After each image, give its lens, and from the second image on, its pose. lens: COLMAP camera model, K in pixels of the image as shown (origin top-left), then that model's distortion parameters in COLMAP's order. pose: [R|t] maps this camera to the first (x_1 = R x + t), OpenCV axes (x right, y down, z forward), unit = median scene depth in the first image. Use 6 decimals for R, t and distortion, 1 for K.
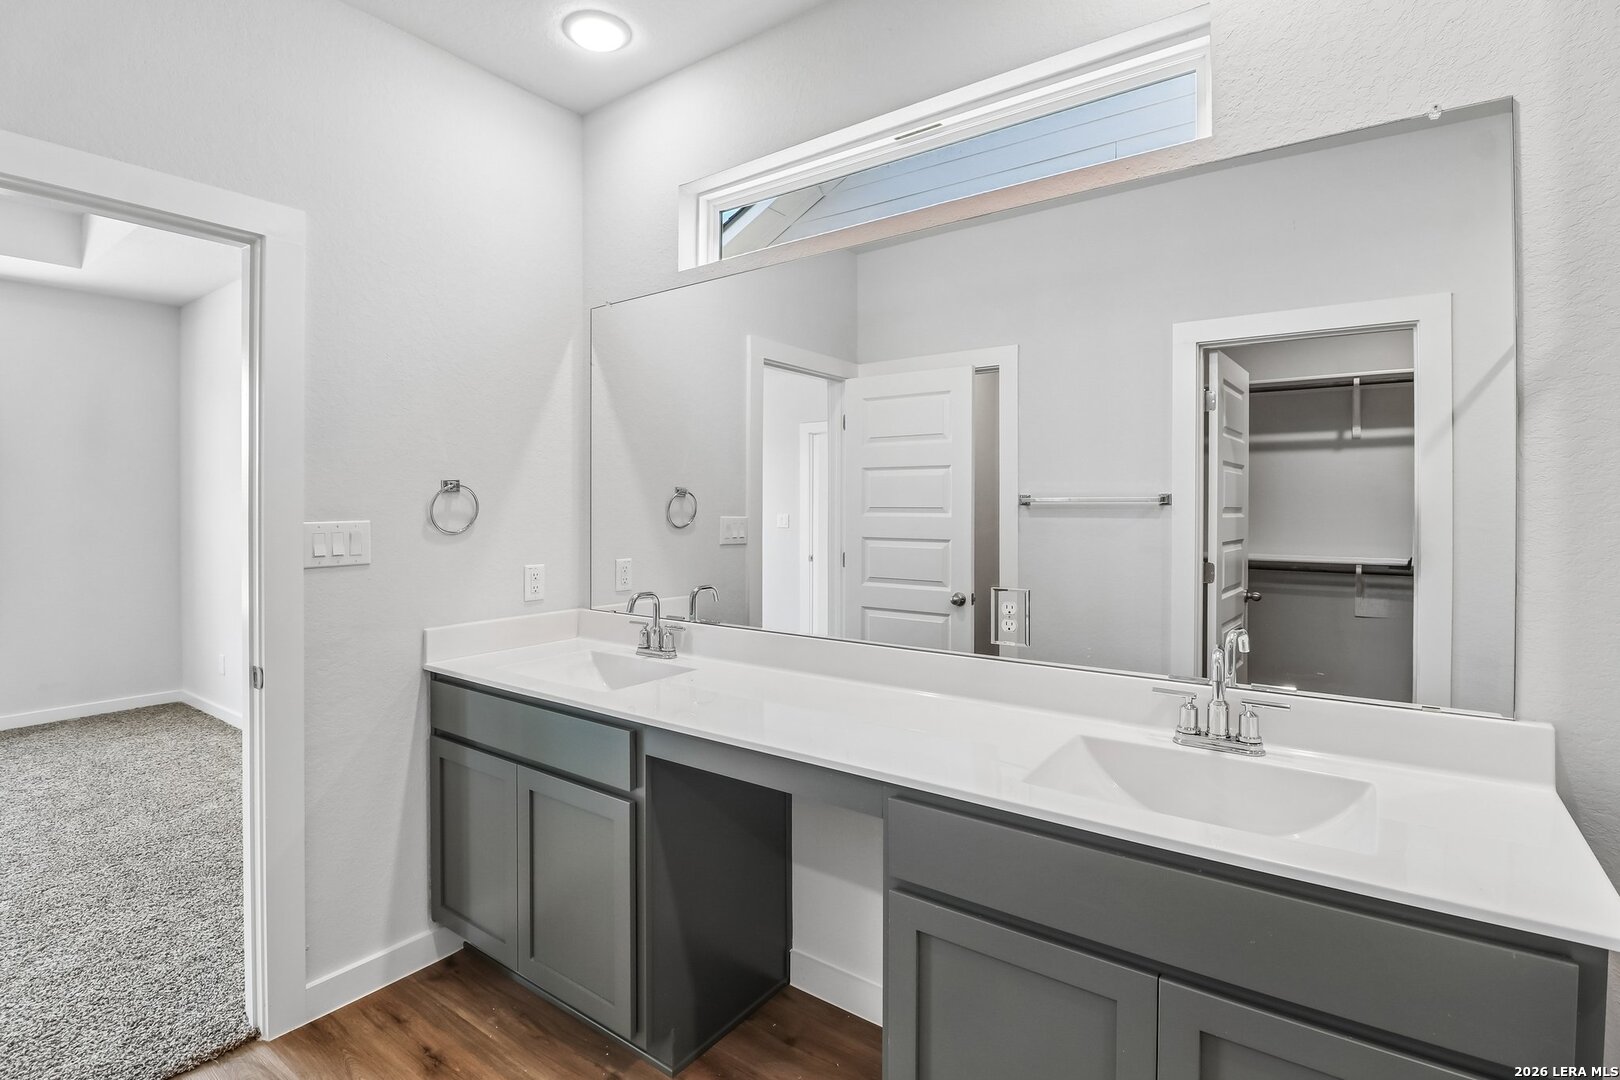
lens RADIAL K [[749.4, 0, 801.0], [0, 749.4, 526.4], [0, 0, 1]] dist [0.002331, 0.000000]
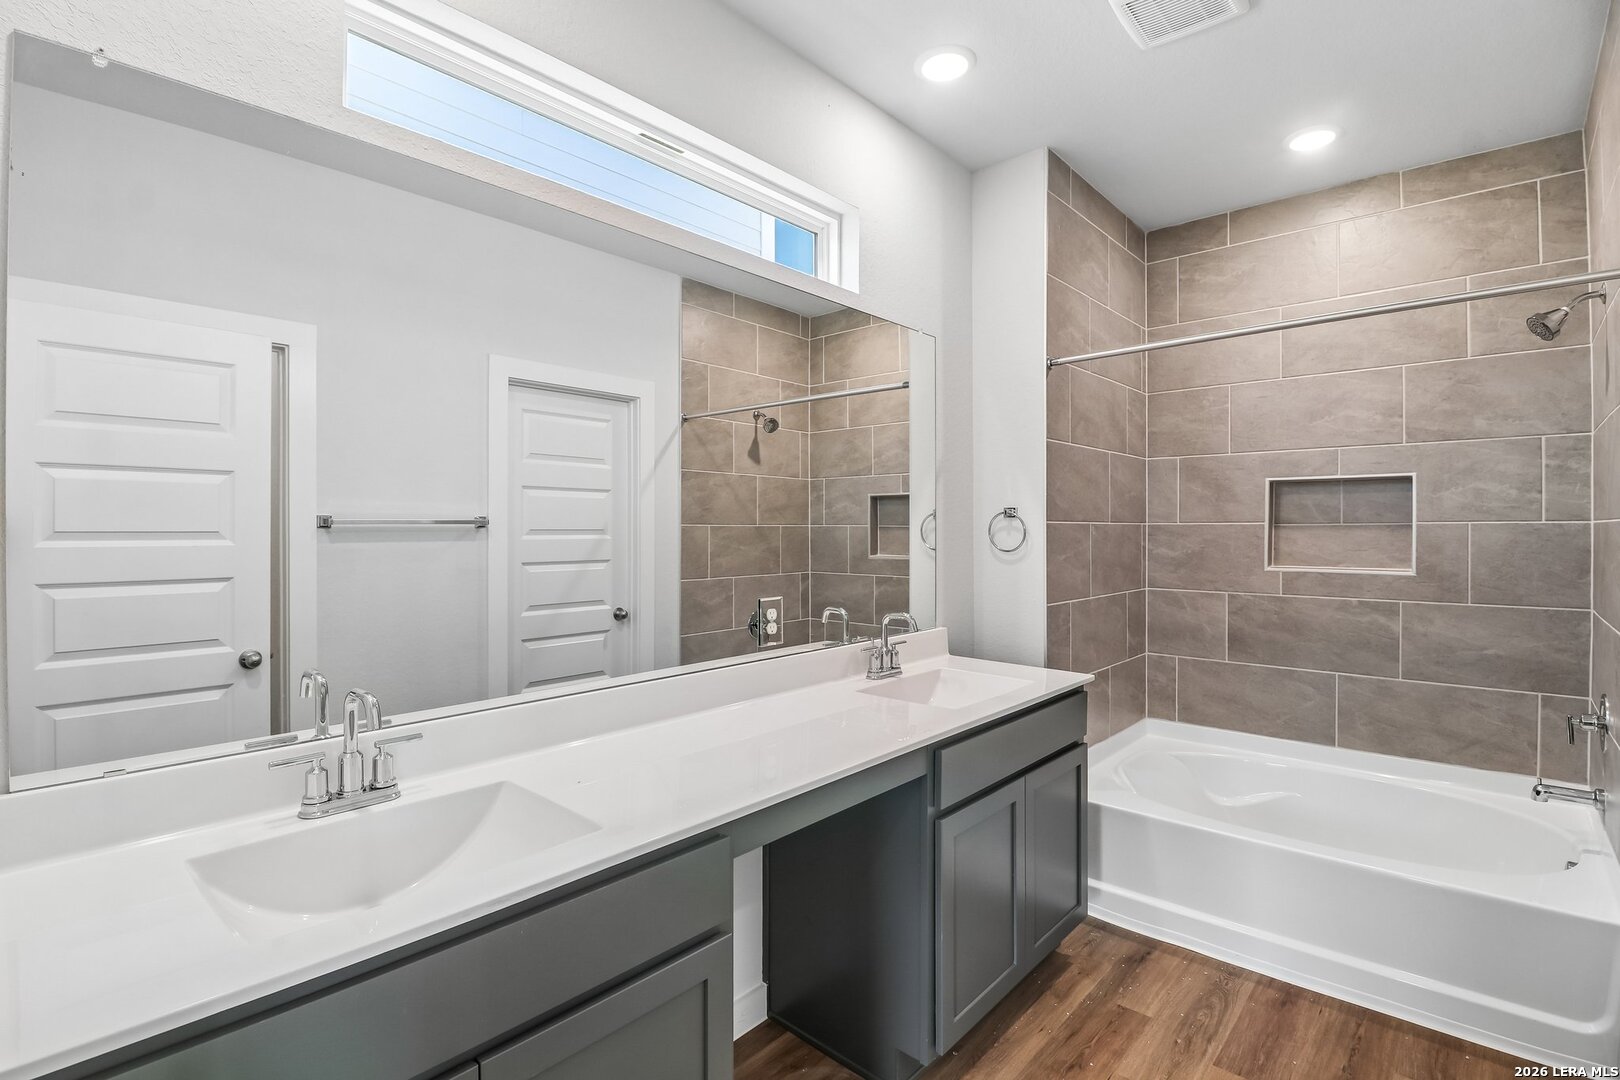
lens RADIAL K [[759.6, 0, 799.7], [0, 759.6, 529.7], [0, 0, 1]] dist [0.001869, -0.010664]
pose [[0.136180, -0.000390, 0.990684, -0.436970], [0.028410, 0.999590, -0.003512, -0.009012], [-0.990277, 0.028624, 0.136135, 0.386159]]
